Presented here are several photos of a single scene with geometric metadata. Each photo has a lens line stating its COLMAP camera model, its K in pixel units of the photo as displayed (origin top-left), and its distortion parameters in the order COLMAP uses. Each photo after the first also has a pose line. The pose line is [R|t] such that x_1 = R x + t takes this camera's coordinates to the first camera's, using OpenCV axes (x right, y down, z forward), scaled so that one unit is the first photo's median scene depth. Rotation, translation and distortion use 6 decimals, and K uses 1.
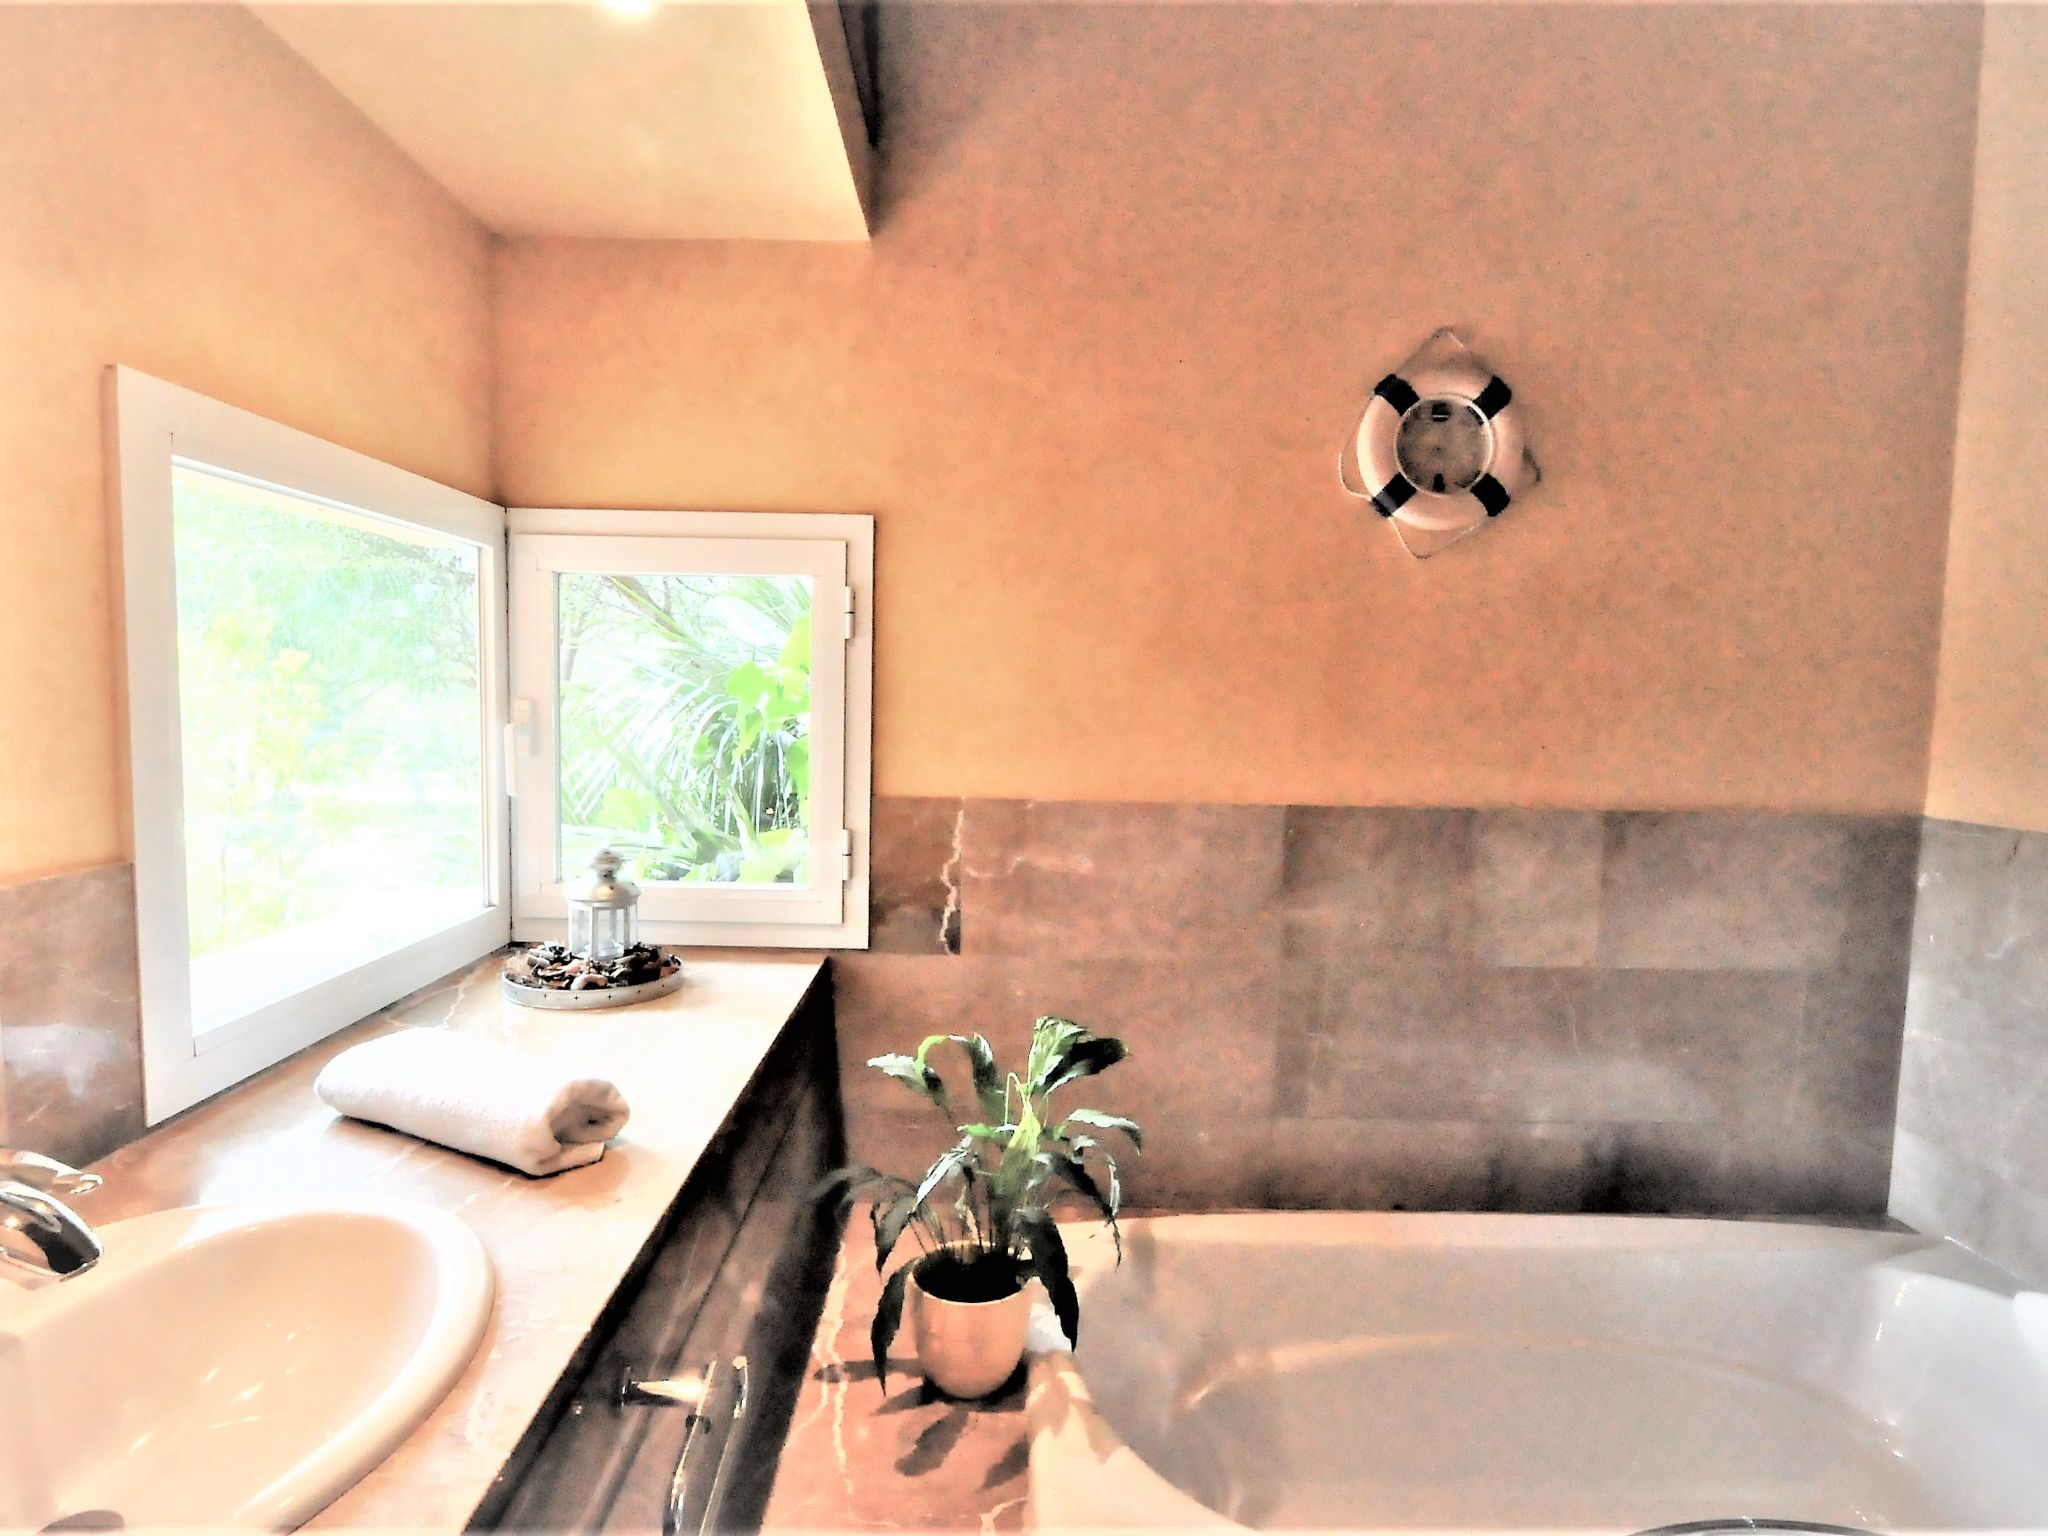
lens RADIAL K [[1083.9, 0, 1026.5], [0, 1083.9, 777.1], [0, 0, 1]] dist [0.004353, -0.016933]
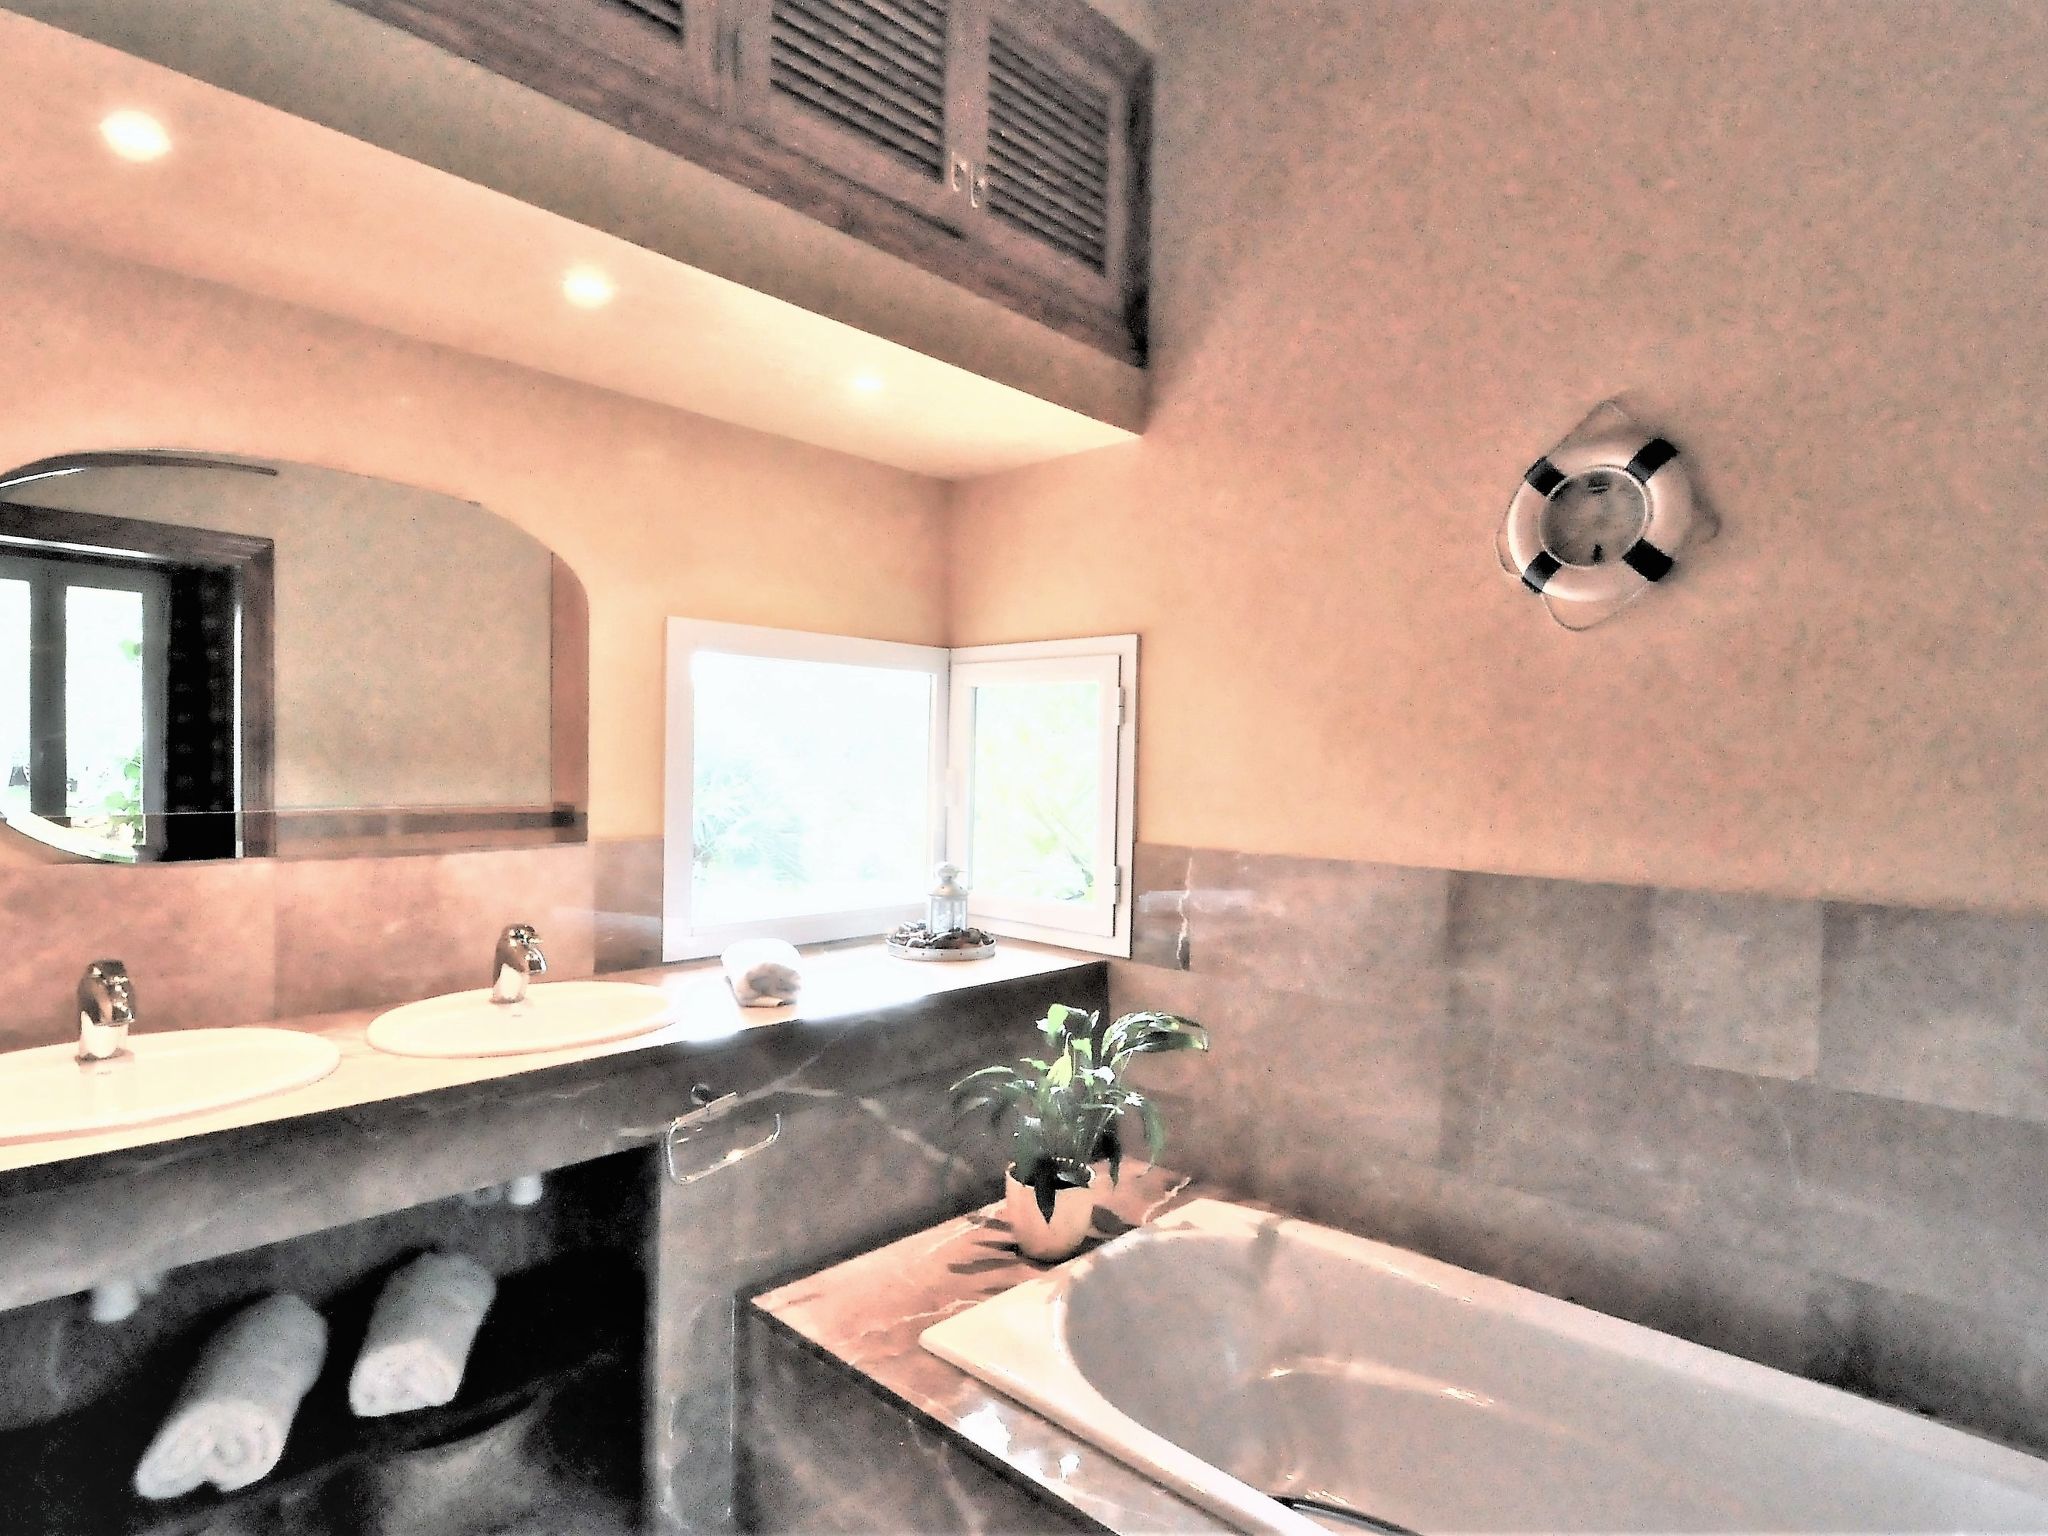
lens RADIAL K [[1083.9, 0, 1026.5], [0, 1083.9, 777.1], [0, 0, 1]] dist [0.004353, -0.016933]
pose [[0.731245, 0.007884, -0.682069, 0.674358], [-0.056269, 0.997222, -0.048799, 0.010630], [0.679790, 0.074063, 0.729657, -0.065450]]
